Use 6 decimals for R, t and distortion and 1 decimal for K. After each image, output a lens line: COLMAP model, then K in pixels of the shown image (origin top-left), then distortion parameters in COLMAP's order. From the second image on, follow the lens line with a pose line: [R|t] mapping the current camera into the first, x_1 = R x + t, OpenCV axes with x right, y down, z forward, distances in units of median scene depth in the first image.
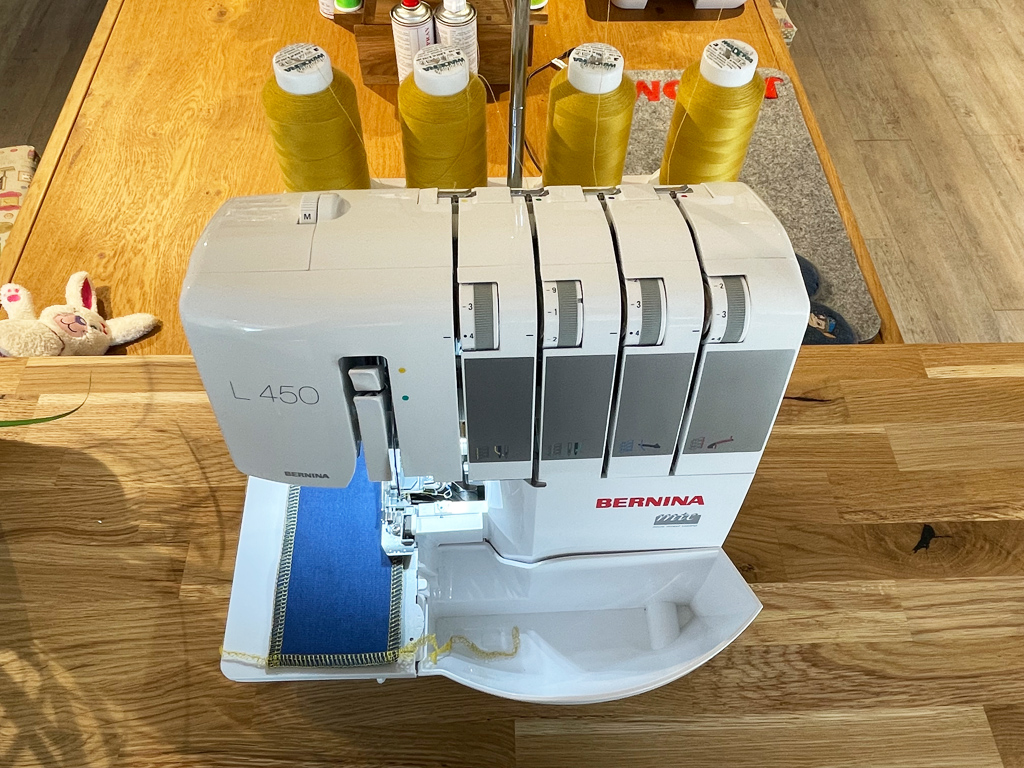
lens RADIAL K [[740.2, 0, 508.1], [0, 740.2, 379.8], [0, 0, 1]] dist [0.005480, -0.011456]
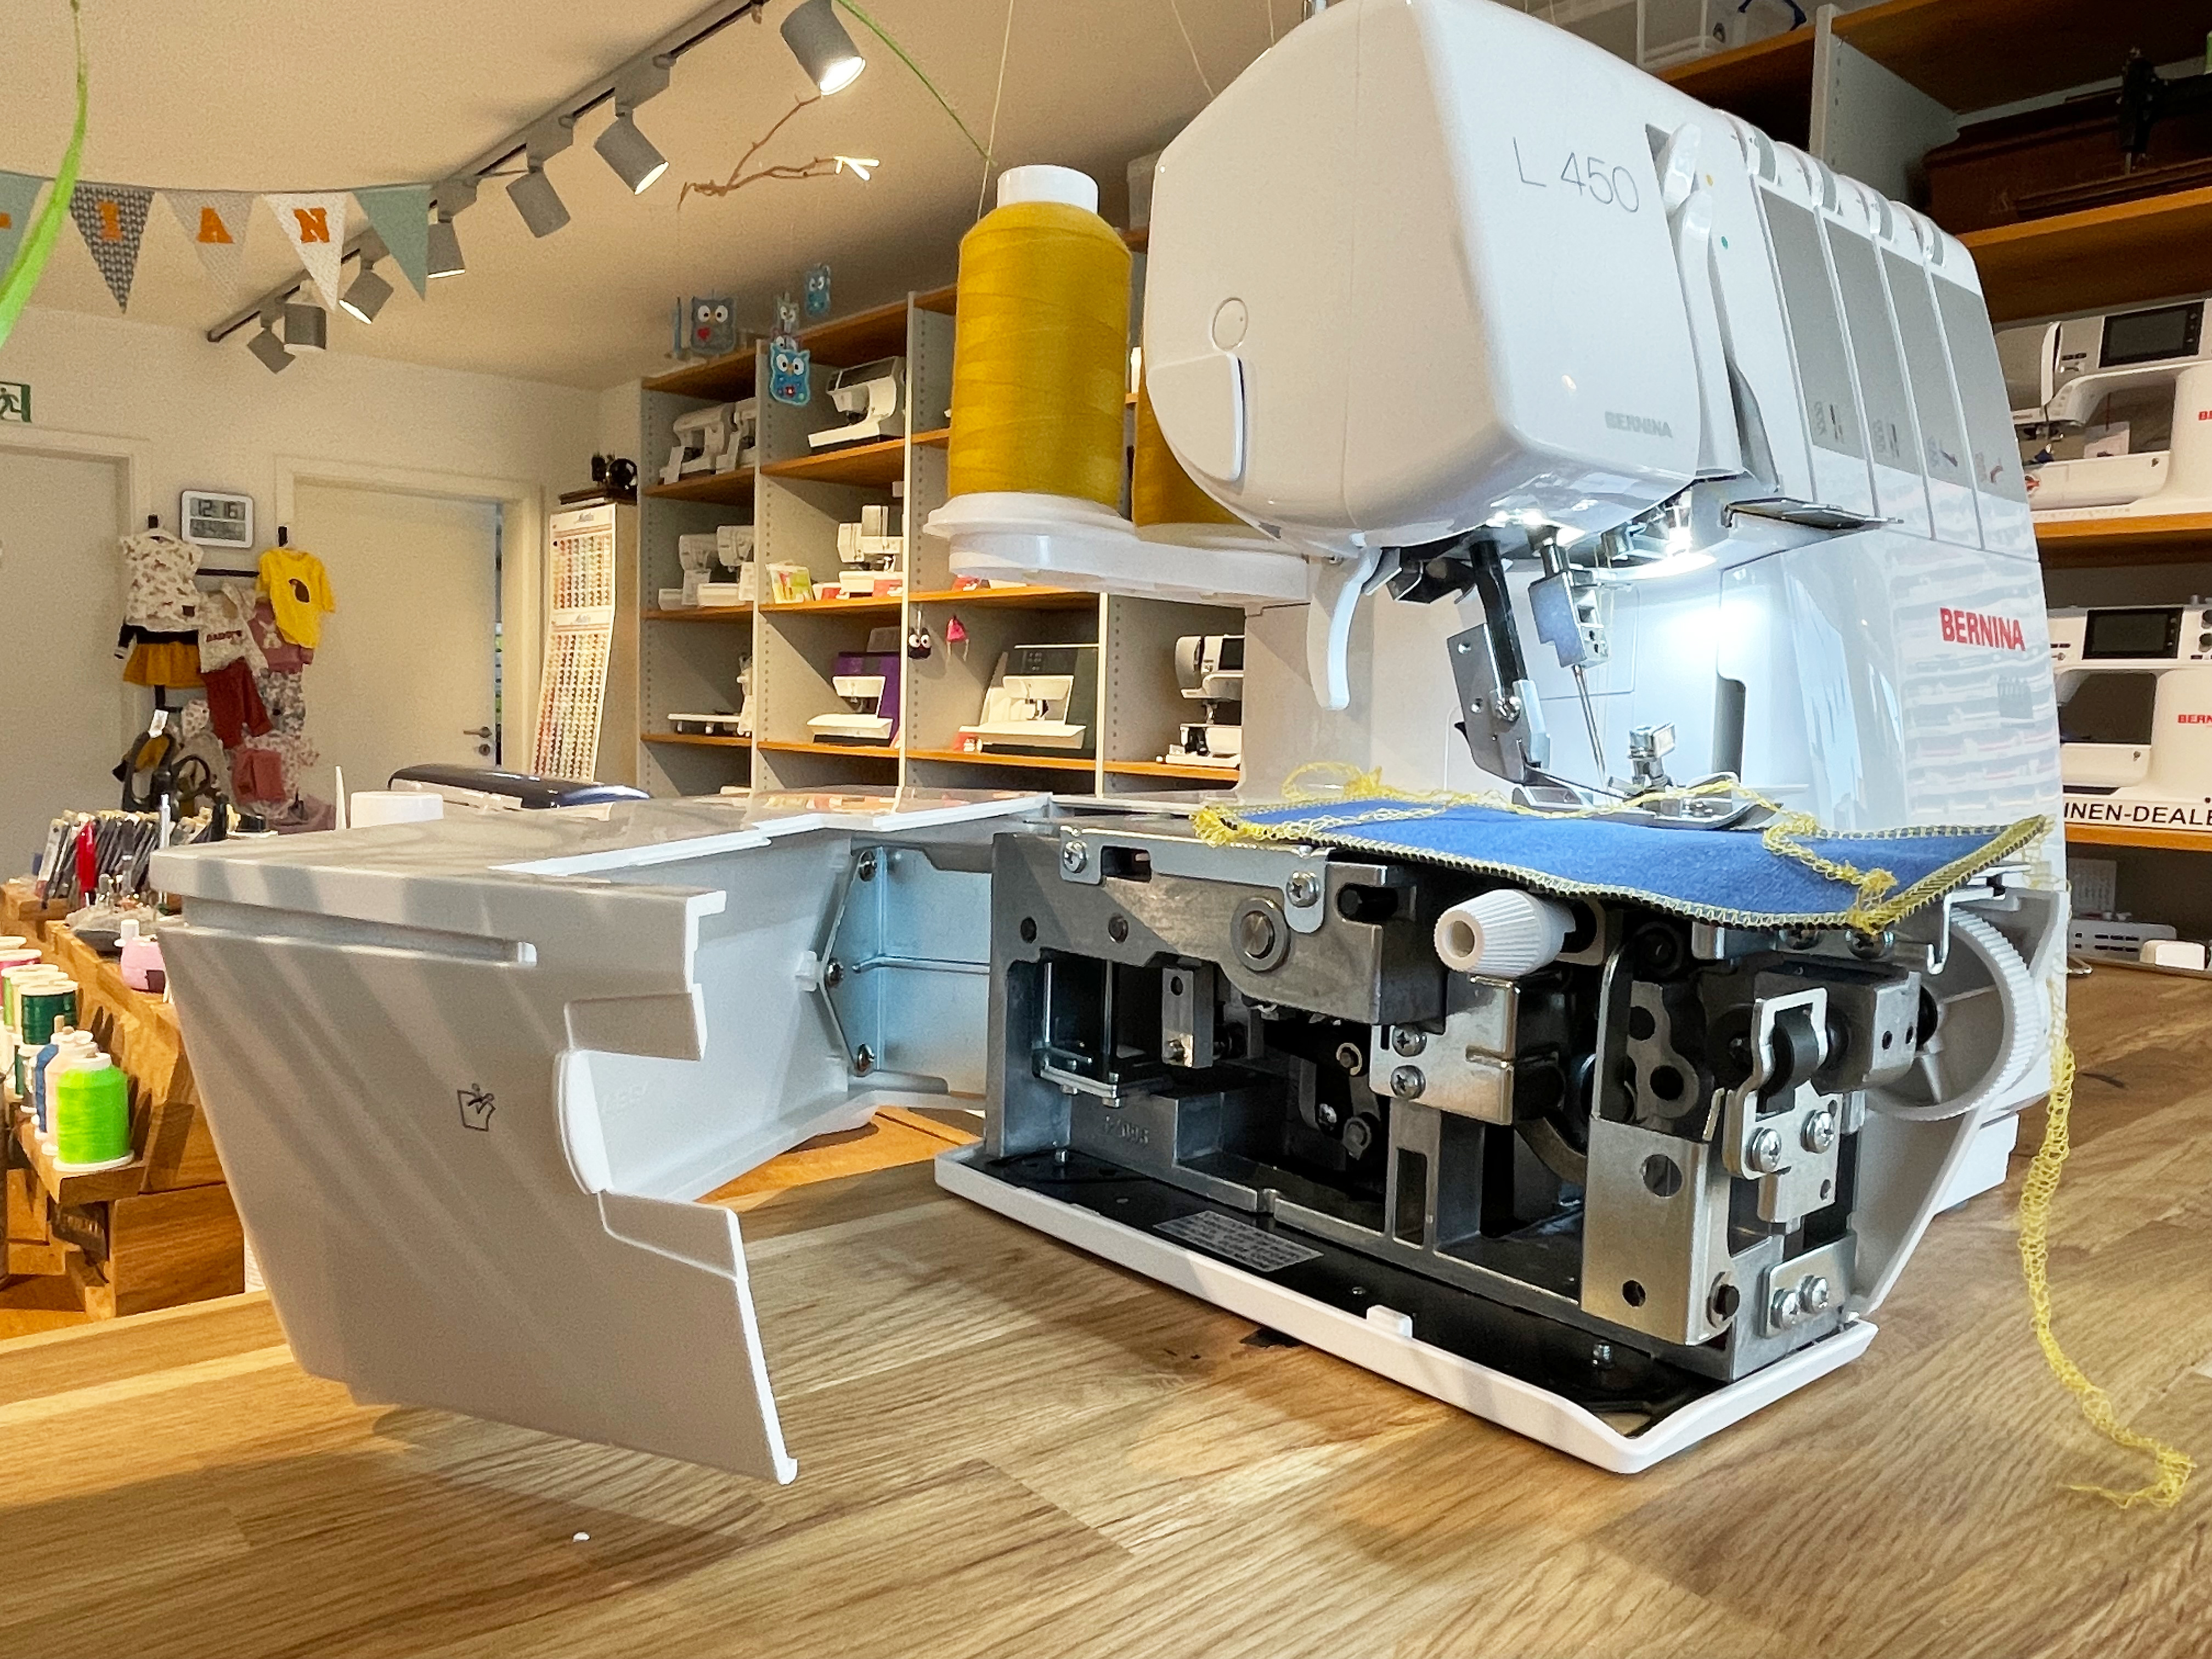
lens RADIAL K [[1598.9, 0, 1106.7], [0, 1598.9, 829.1], [0, 0, 1]] dist [0.005480, -0.011456]
pose [[0.776901, -0.046689, 0.627890, -0.928698], [0.526376, 0.595356, -0.607025, 0.560776], [-0.345477, 0.802104, 0.487108, 0.711723]]
